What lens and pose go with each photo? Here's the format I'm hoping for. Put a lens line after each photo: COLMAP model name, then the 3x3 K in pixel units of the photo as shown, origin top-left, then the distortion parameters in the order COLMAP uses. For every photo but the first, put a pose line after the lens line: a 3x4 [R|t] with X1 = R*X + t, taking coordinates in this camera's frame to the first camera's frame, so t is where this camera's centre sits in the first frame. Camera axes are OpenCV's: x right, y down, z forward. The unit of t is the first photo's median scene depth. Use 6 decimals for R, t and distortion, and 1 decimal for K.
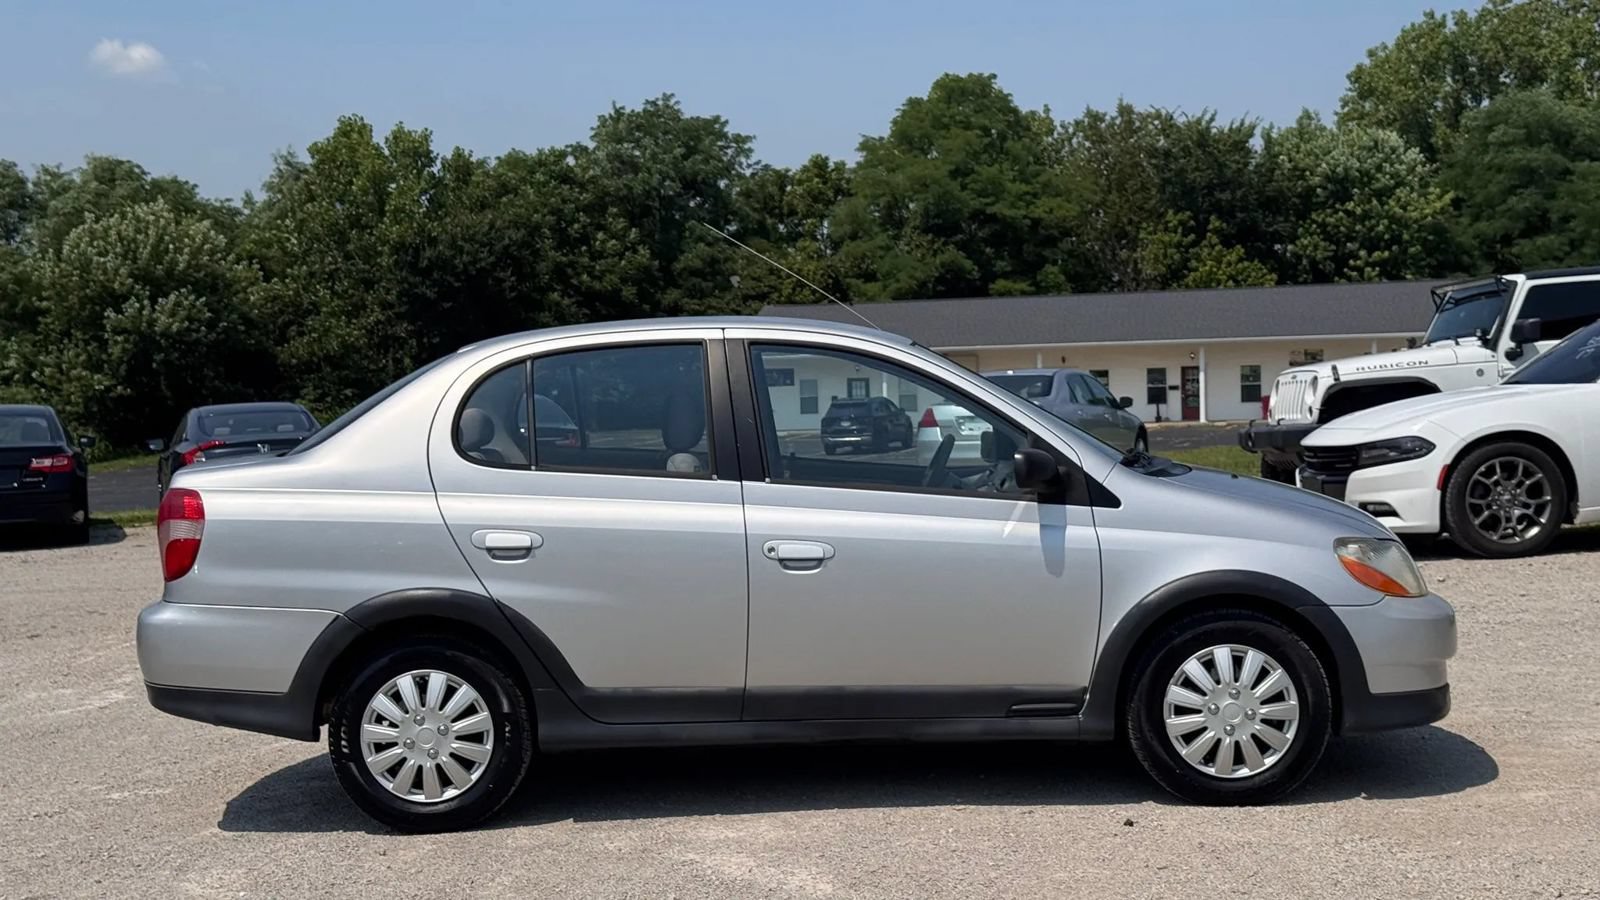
lens RADIAL K [[2222.9, 0, 804.4], [0, 2222.9, 449.4], [0, 0, 1]] dist [0.127918, 0.000000]
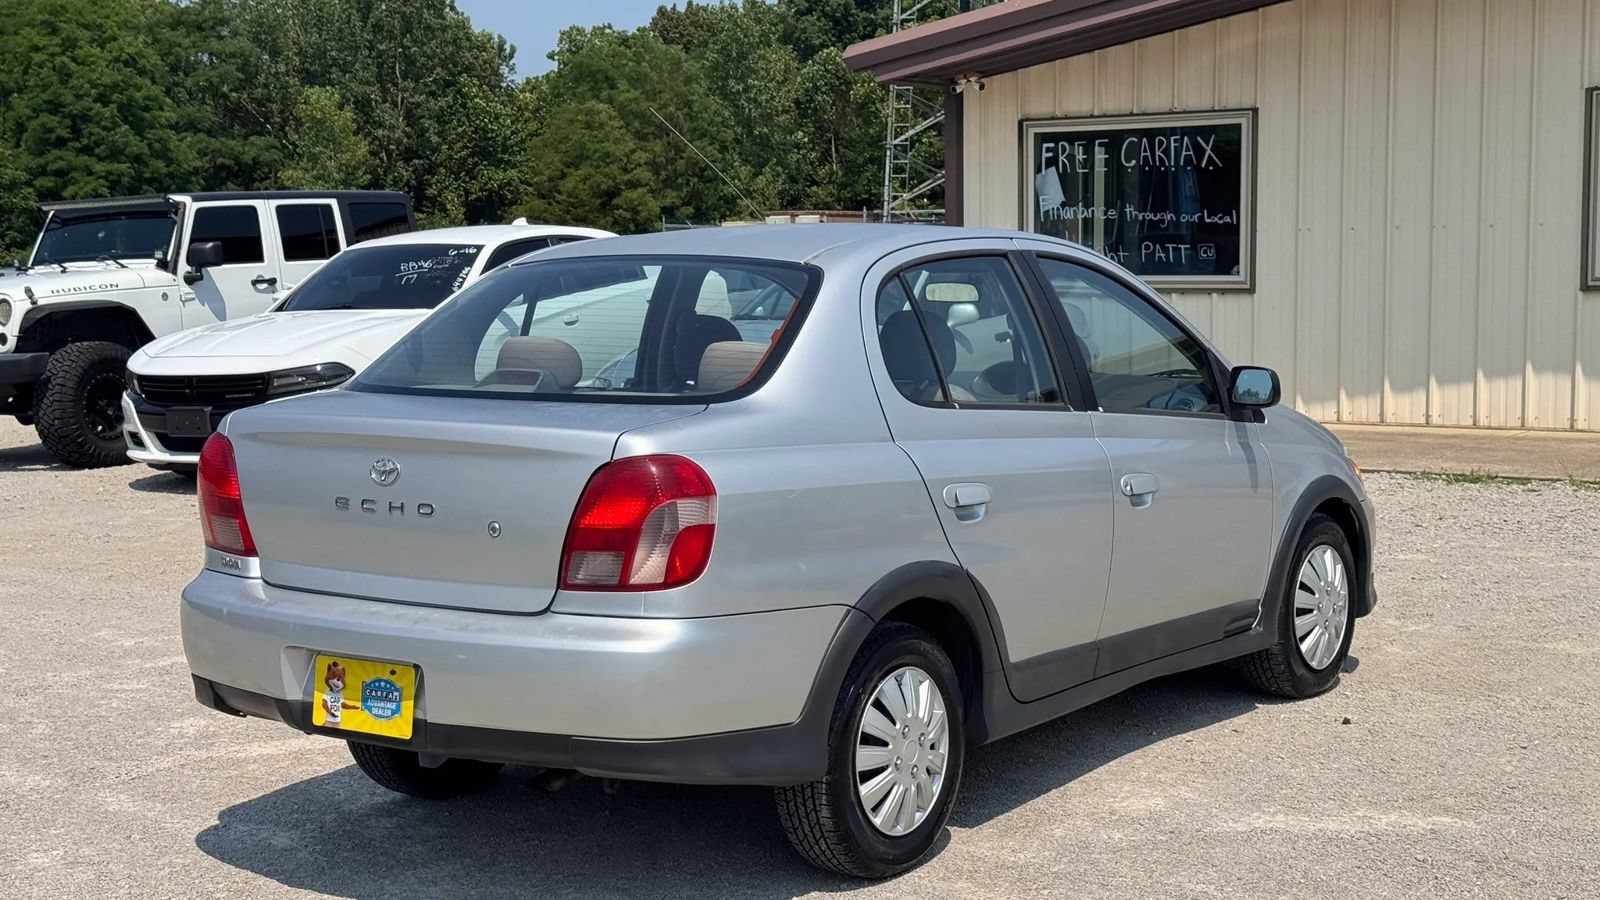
lens RADIAL K [[2222.9, 0, 794.7], [0, 2222.9, 462.9], [0, 0, 1]] dist [0.127918, 0.000000]
pose [[0.572042, -0.055406, 0.818351, -0.049276], [0.024732, 0.998427, 0.050310, -0.000777], [-0.819851, -0.008540, 0.572513, 0.035083]]
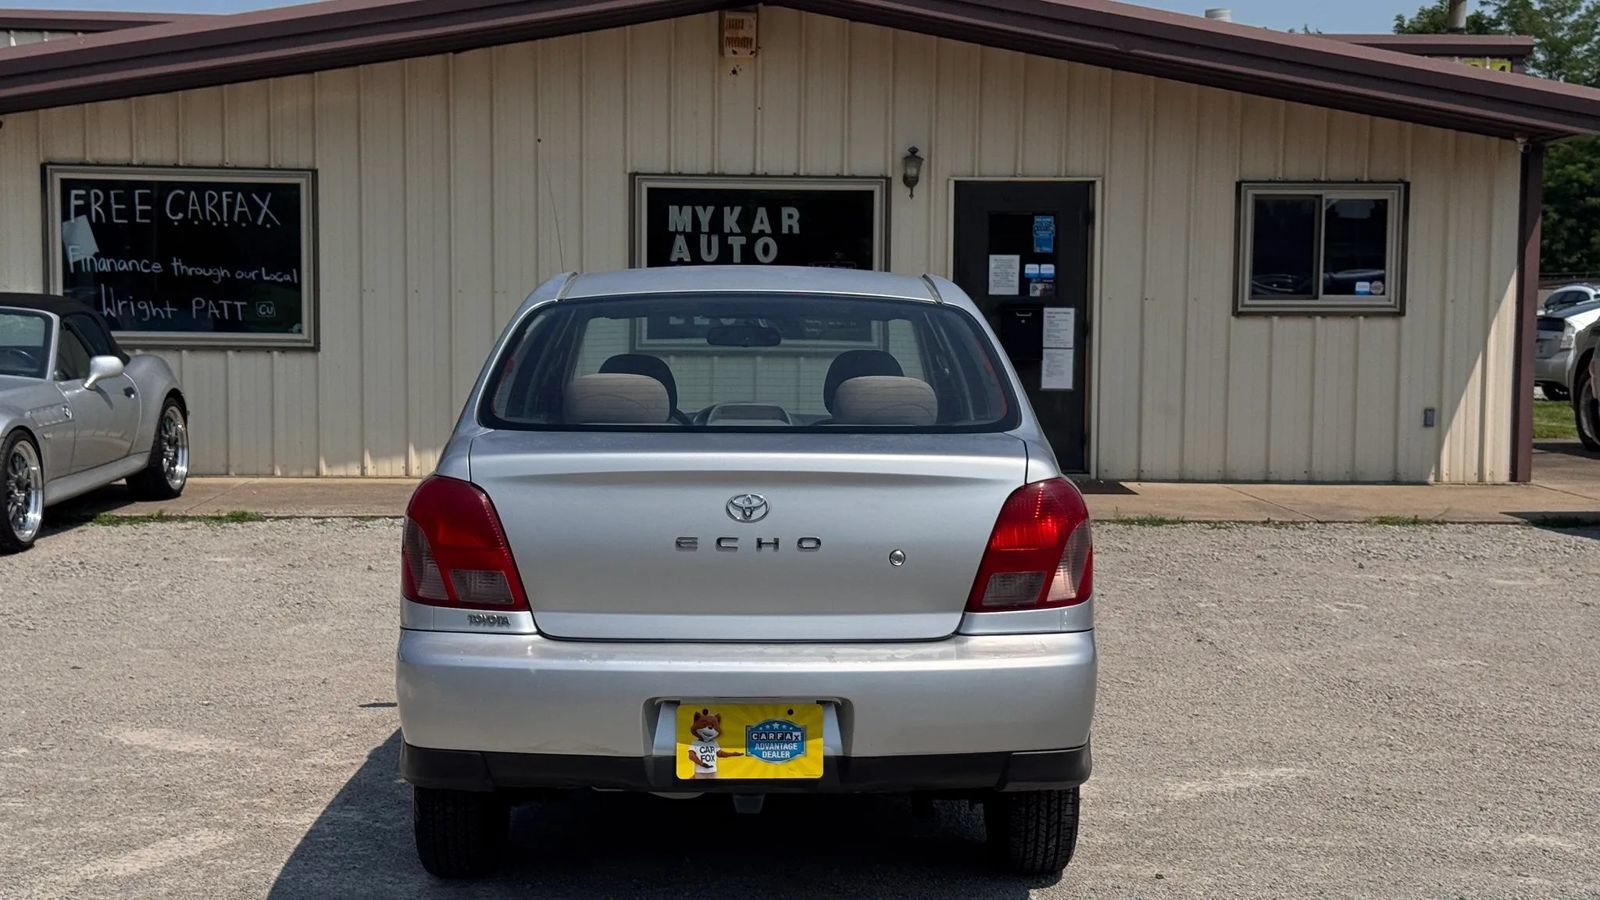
lens RADIAL K [[2222.9, 0, 809.4], [0, 2222.9, 452.3], [0, 0, 1]] dist [0.127918, 0.000000]
pose [[-0.045595, -0.032285, 0.998438, -0.059789], [0.031939, 0.998920, 0.033759, -0.001042], [-0.998449, 0.033429, -0.044515, 0.065740]]
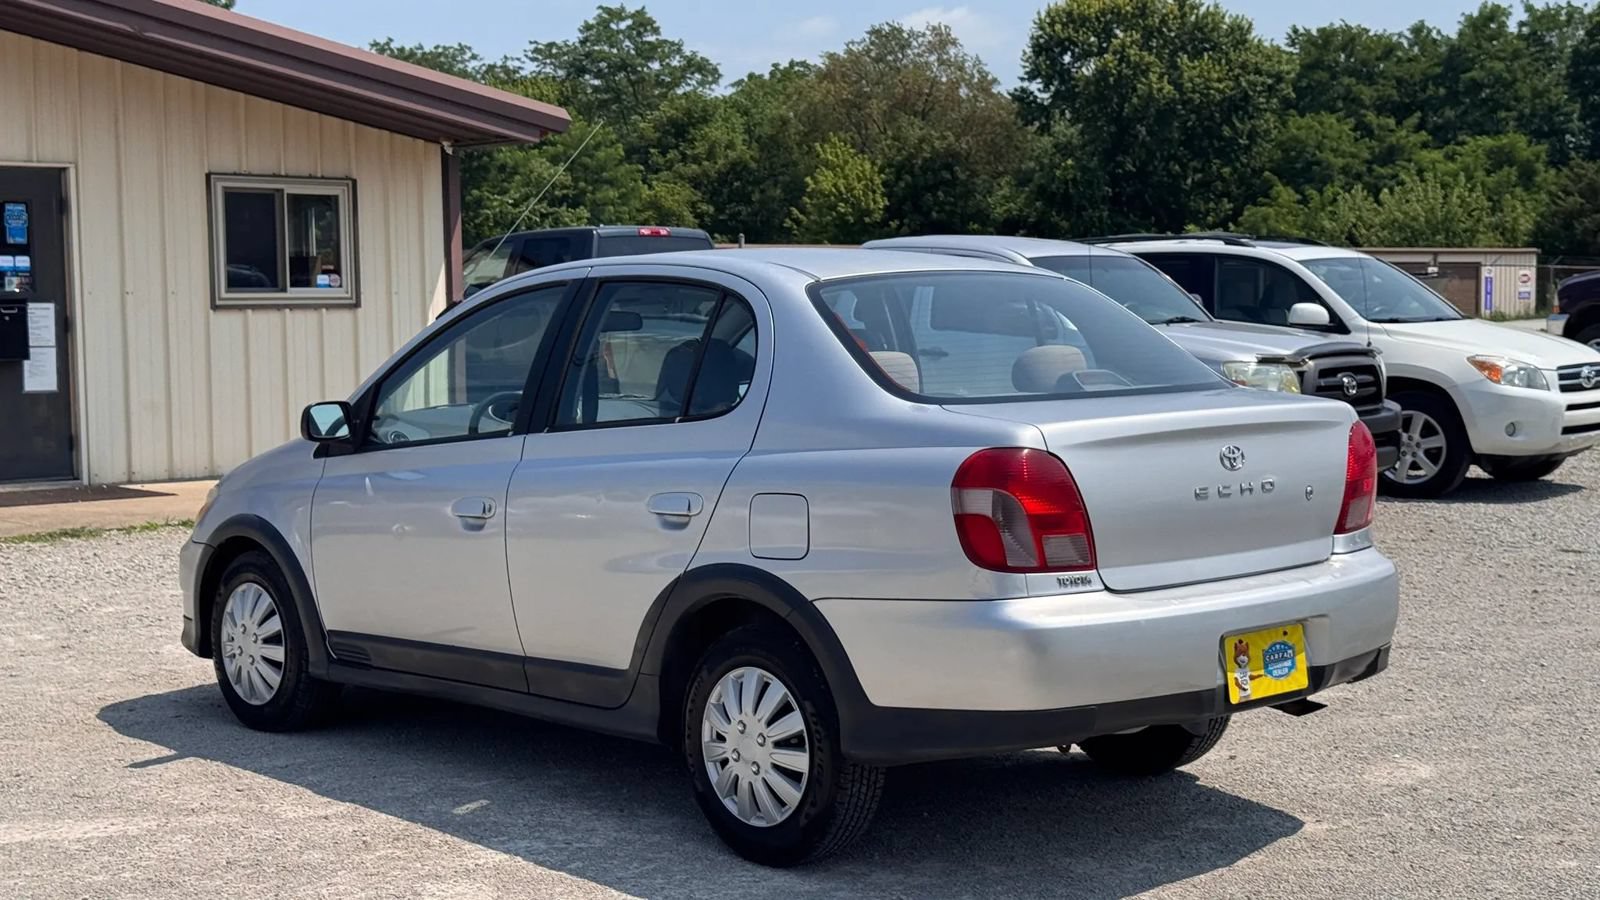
lens RADIAL K [[2222.9, 0, 796.6], [0, 2222.9, 451.2], [0, 0, 1]] dist [0.127918, 0.000000]
pose [[-0.692901, -0.005573, 0.721011, -0.046163], [0.064217, 0.995519, 0.069408, -0.002566], [-0.718168, 0.094394, -0.689438, 0.102616]]
